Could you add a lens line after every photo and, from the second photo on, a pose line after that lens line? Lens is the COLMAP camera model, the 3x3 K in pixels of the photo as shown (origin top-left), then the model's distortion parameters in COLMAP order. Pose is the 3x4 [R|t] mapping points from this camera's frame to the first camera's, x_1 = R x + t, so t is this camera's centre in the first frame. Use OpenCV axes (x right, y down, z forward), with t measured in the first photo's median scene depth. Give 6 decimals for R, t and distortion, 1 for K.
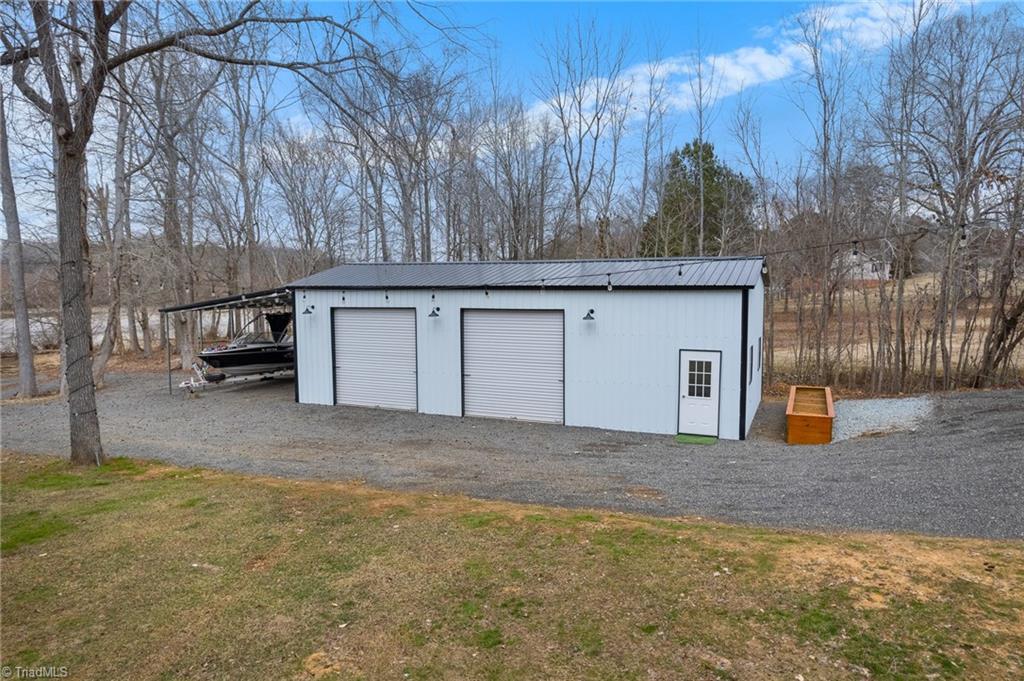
lens RADIAL K [[666.3, 0, 515.2], [0, 666.3, 341.2], [0, 0, 1]] dist [-0.030828, 0.010540]
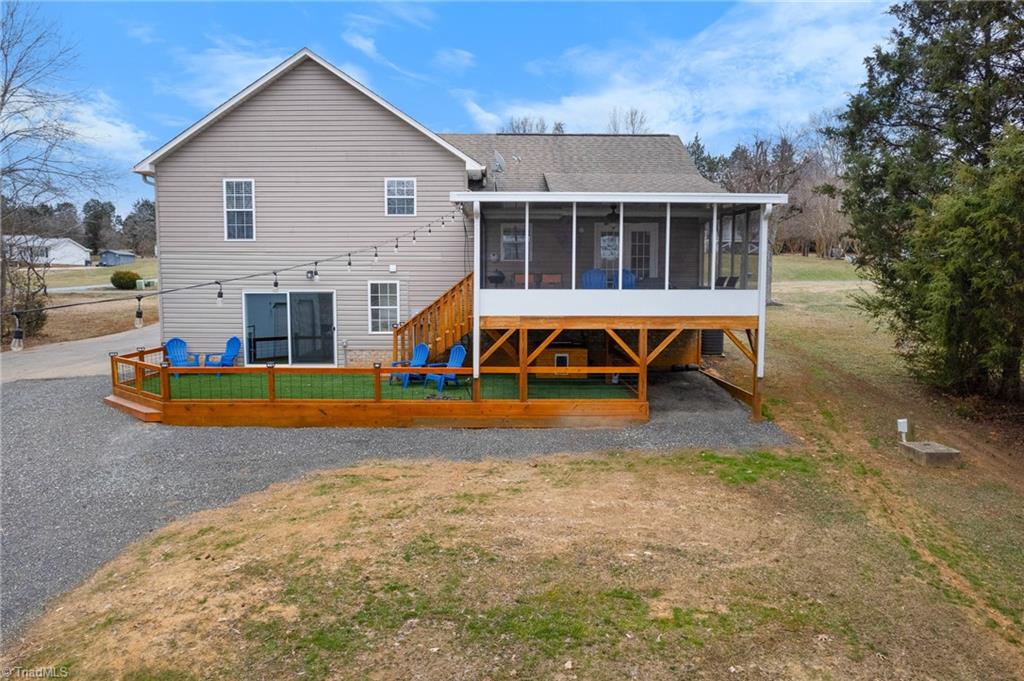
lens RADIAL K [[666.3, 0, 513.6], [0, 666.3, 345.0], [0, 0, 1]] dist [-0.030828, 0.010540]
pose [[-0.415545, -0.082204, 0.905850, -0.475295], [0.072682, 0.989722, 0.123156, -0.109241], [-0.906664, 0.117016, -0.405299, 0.977527]]
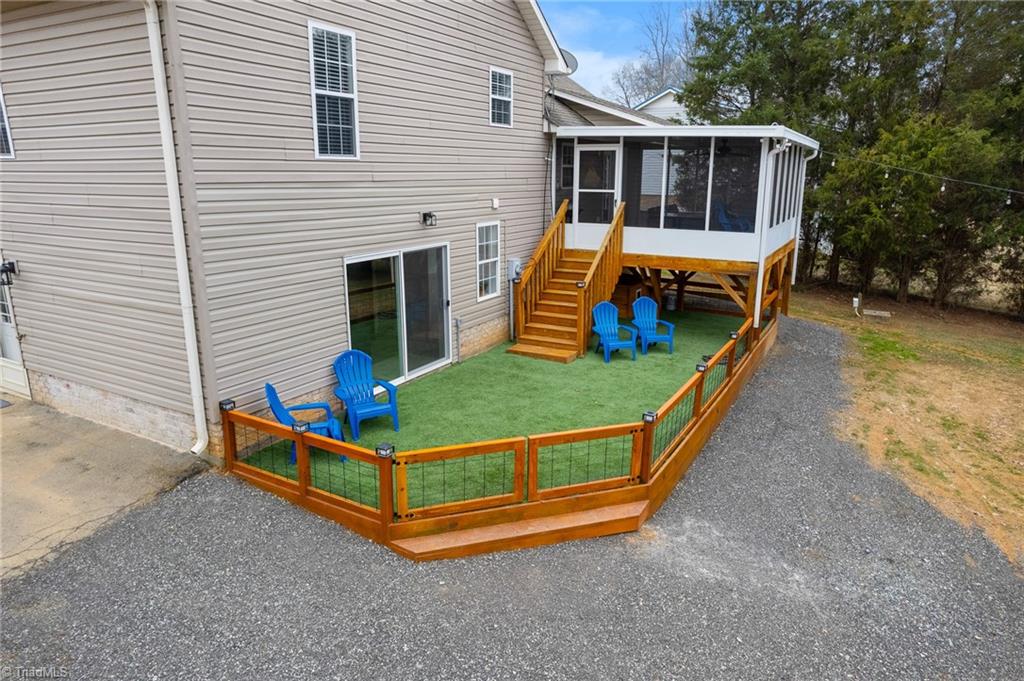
lens RADIAL K [[666.3, 0, 515.4], [0, 666.3, 336.3], [0, 0, 1]] dist [-0.030828, 0.010540]
pose [[-0.996044, -0.026010, 0.084974, 1.770686], [0.002398, 0.947990, 0.318291, -0.341067], [-0.088833, 0.317235, -0.944177, 2.077942]]
